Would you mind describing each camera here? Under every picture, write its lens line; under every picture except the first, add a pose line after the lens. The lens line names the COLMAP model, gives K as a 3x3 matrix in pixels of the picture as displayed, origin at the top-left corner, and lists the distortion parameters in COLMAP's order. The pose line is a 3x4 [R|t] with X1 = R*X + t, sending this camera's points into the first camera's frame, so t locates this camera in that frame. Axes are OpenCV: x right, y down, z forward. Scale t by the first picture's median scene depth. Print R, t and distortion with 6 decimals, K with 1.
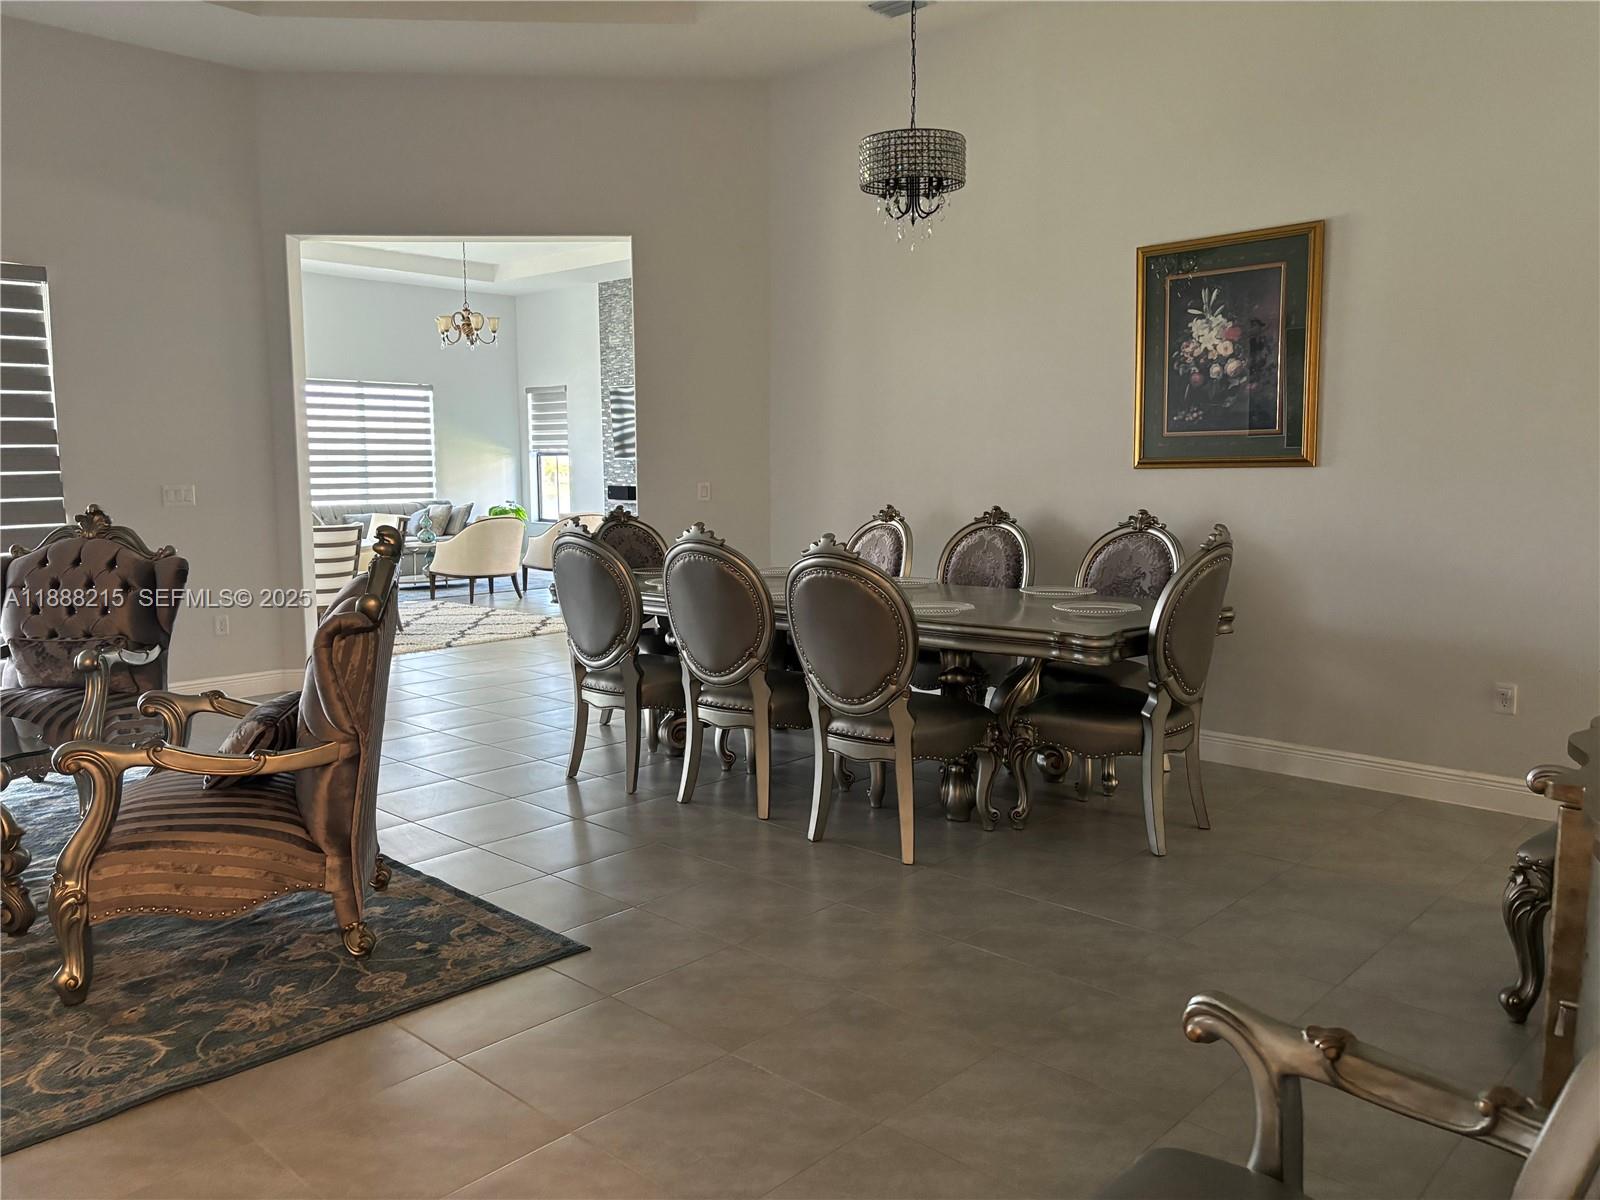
lens RADIAL K [[1203.9, 0, 804.9], [0, 1203.9, 598.1], [0, 0, 1]] dist [0.061855, -0.071950]
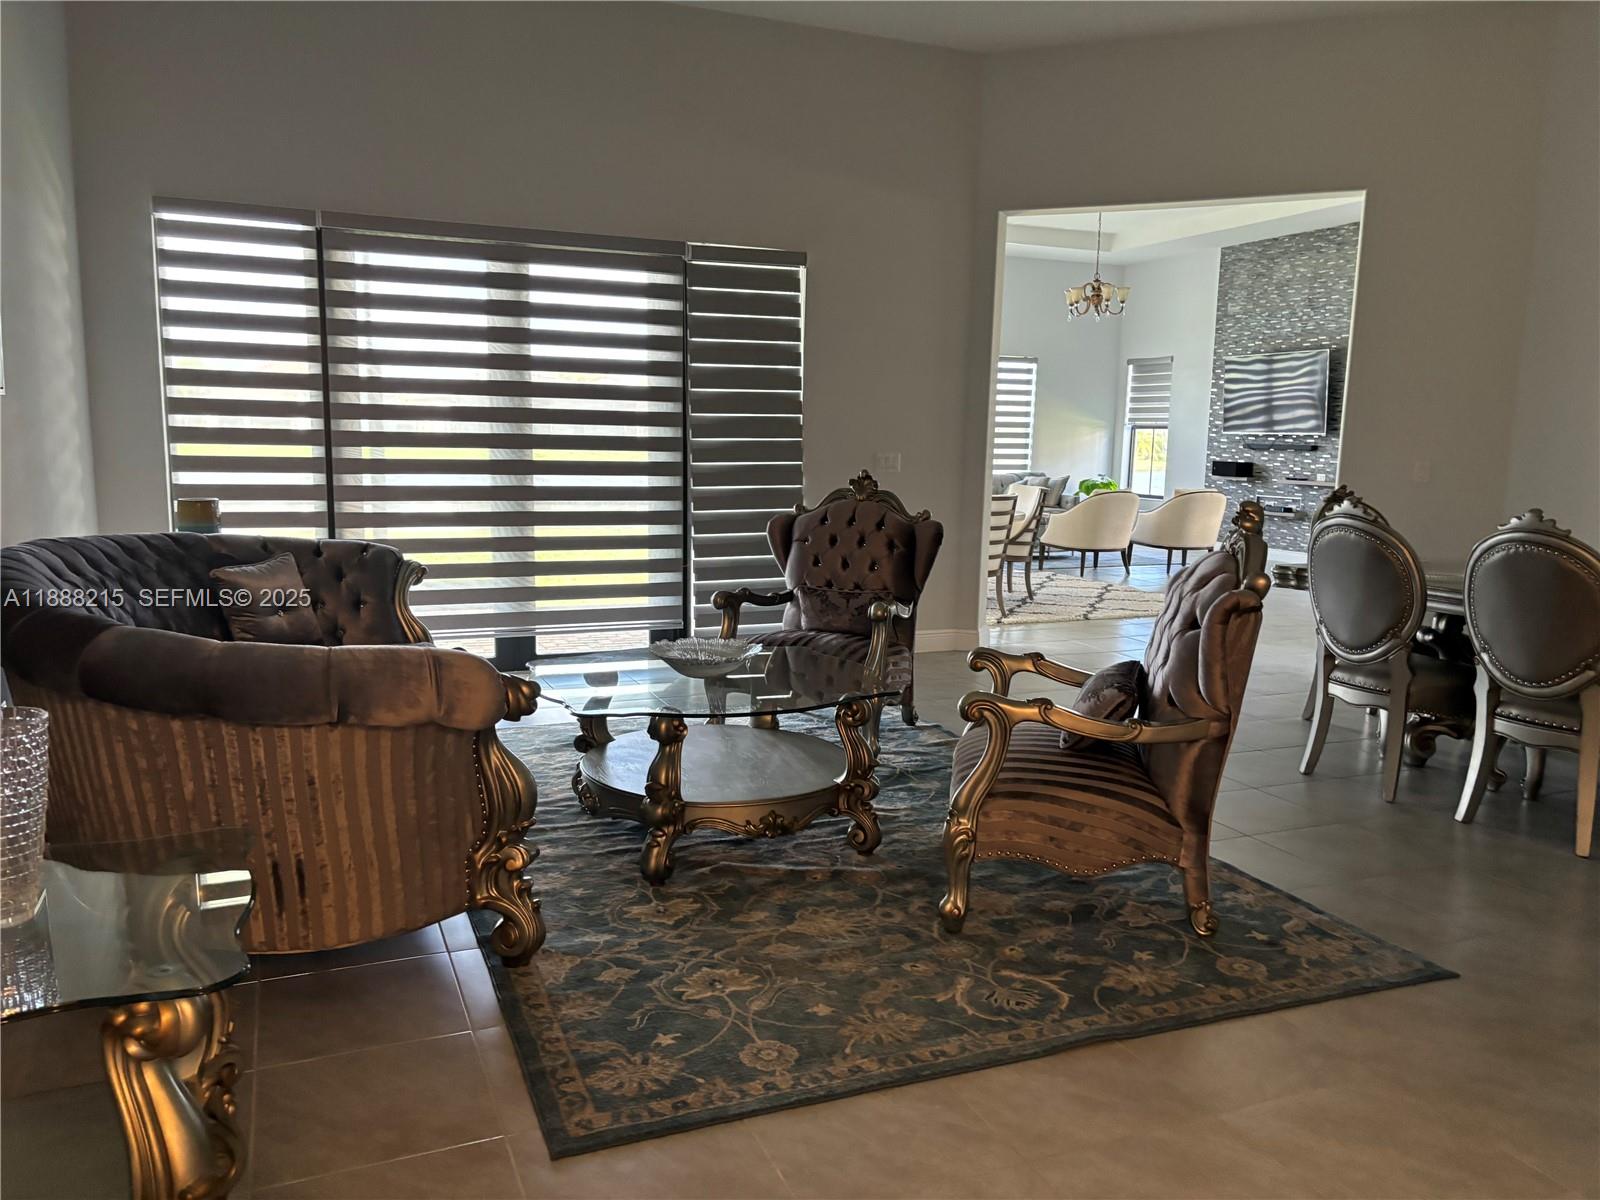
lens RADIAL K [[1203.9, 0, 796.2], [0, 1203.9, 609.8], [0, 0, 1]] dist [0.061855, -0.071950]
pose [[0.912426, 0.079397, -0.401466, -0.198514], [-0.066721, 0.996734, 0.045483, 0.004537], [0.403766, -0.014714, 0.914744, -0.024478]]
